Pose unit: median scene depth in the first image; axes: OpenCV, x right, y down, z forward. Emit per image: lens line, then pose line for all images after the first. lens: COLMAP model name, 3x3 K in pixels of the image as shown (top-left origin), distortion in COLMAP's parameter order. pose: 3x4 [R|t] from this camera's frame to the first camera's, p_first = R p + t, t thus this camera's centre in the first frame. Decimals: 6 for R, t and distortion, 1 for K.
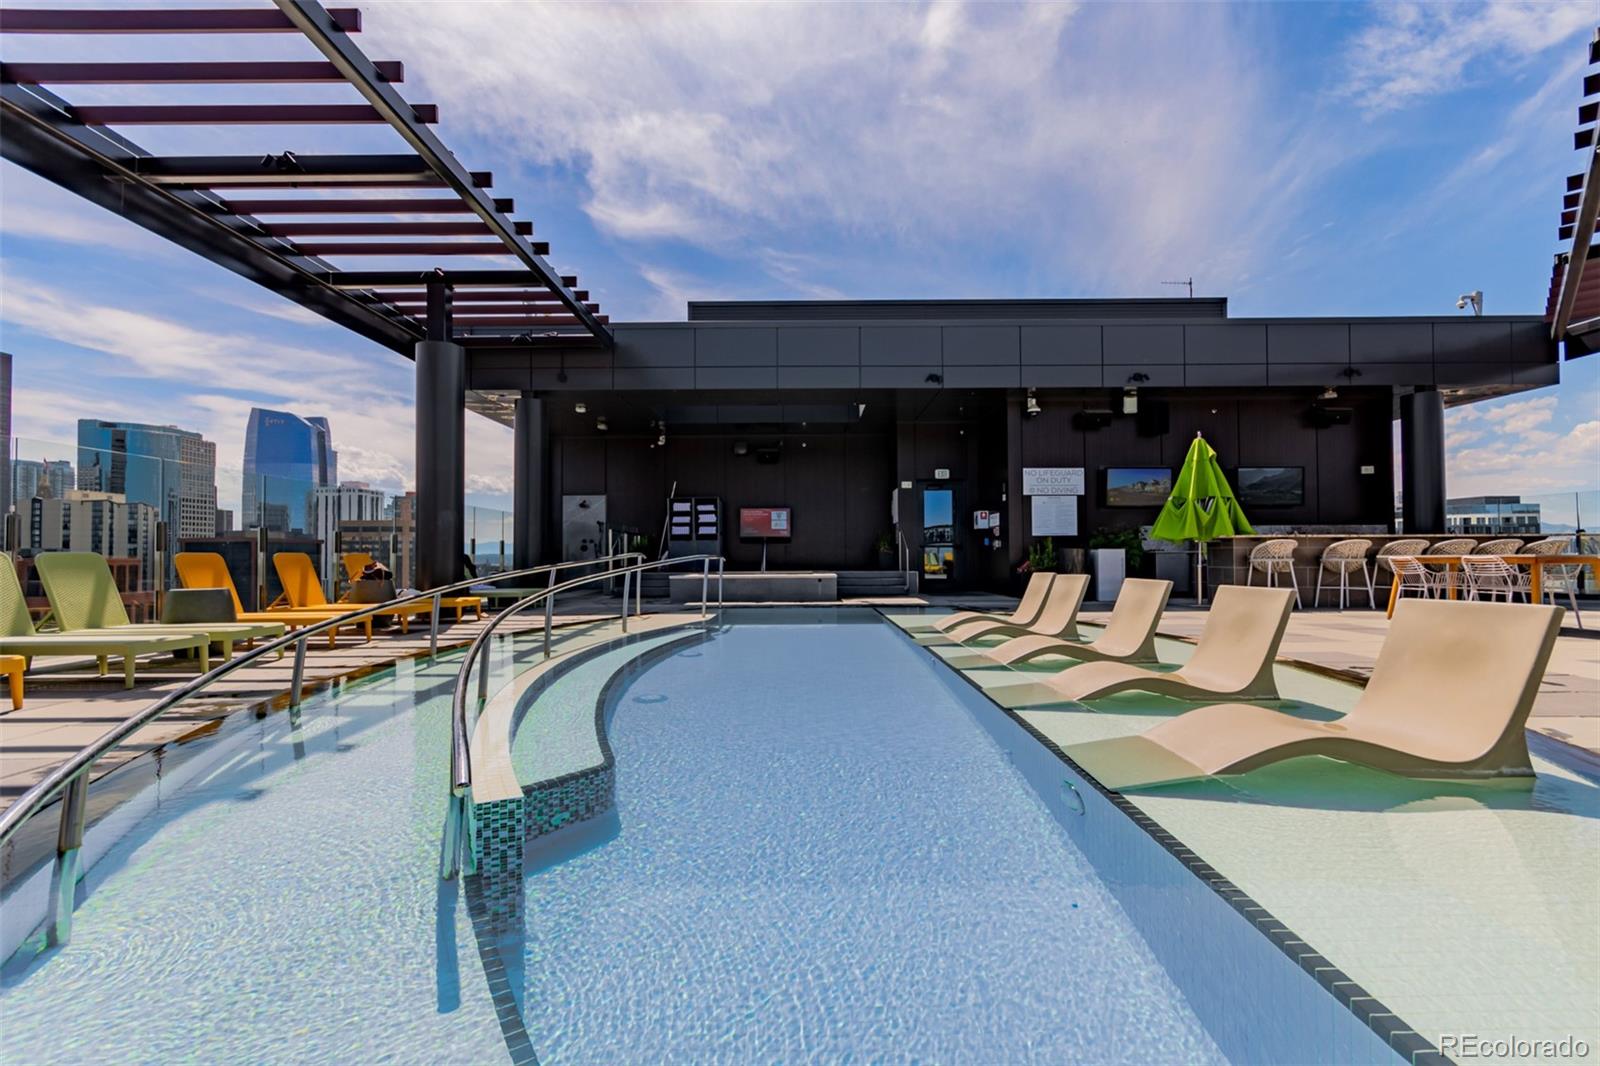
lens RADIAL K [[745.8, 0, 800.0], [0, 745.8, 533.0], [0, 0, 1]] dist [0.000144, 0.000000]
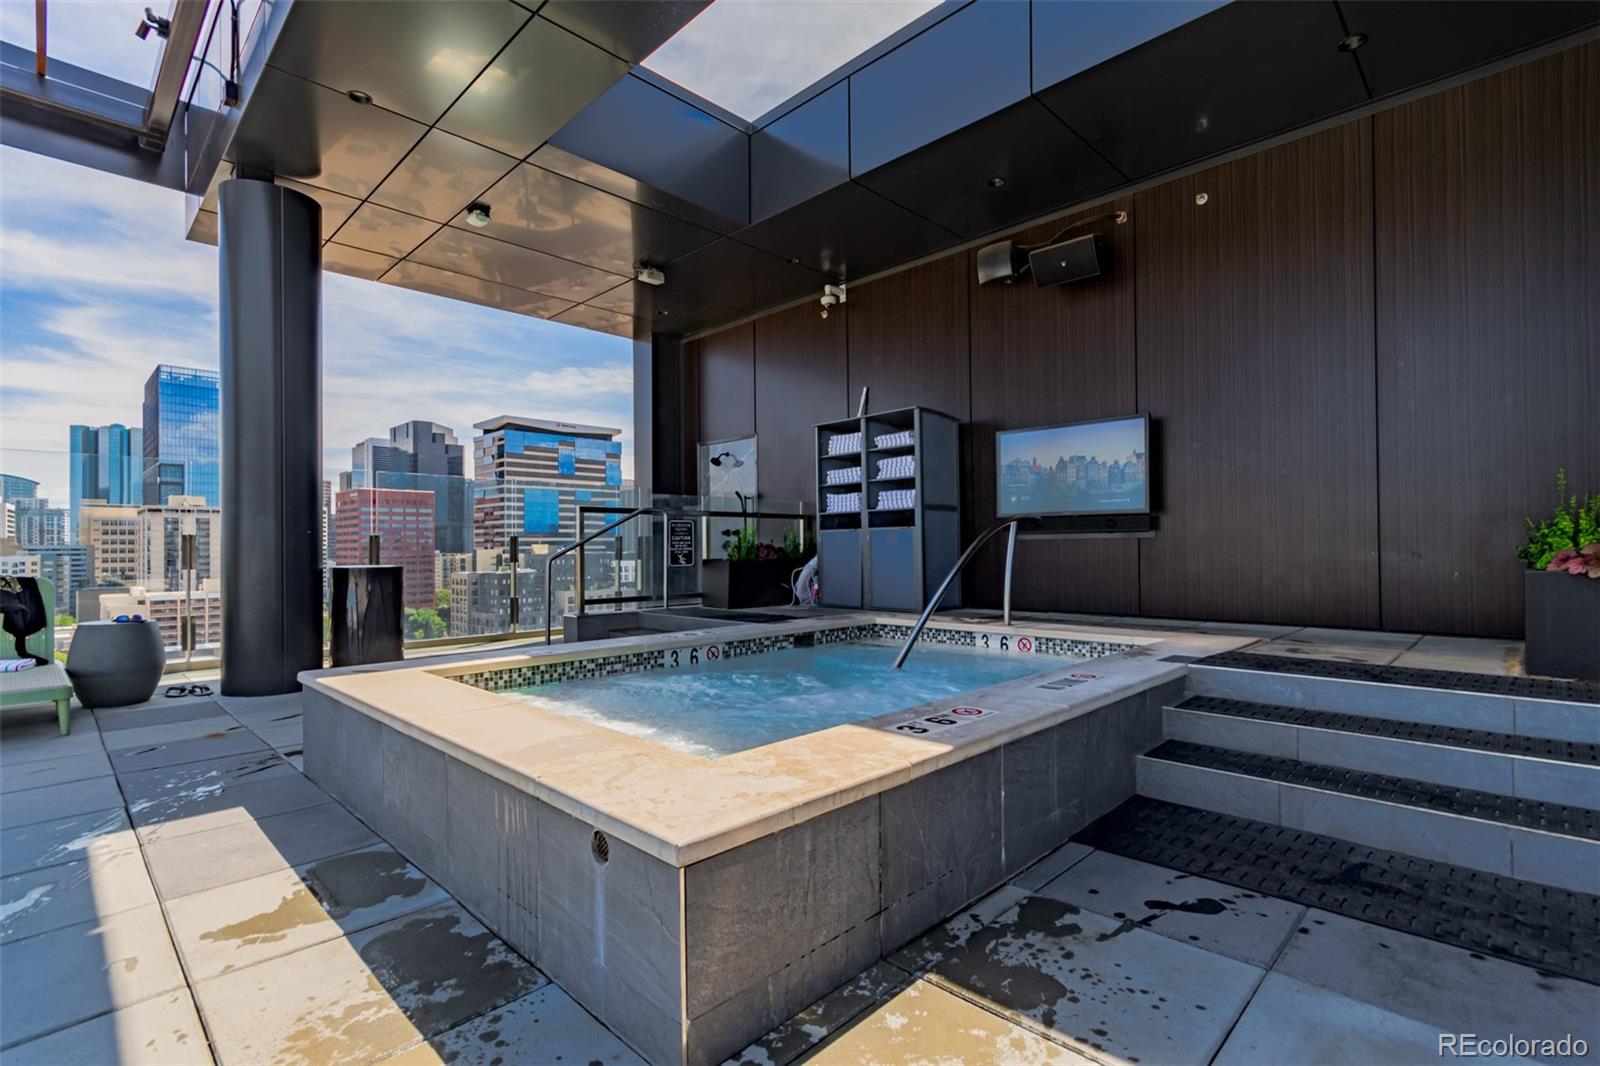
lens RADIAL K [[745.8, 0, 800.0], [0, 745.8, 533.0], [0, 0, 1]] dist [0.000144, 0.000000]
pose [[0.708861, -0.014580, -0.705197, 0.102953], [0.021988, 0.999757, 0.001432, 0.011257], [0.705005, -0.016521, 0.709010, 0.701183]]
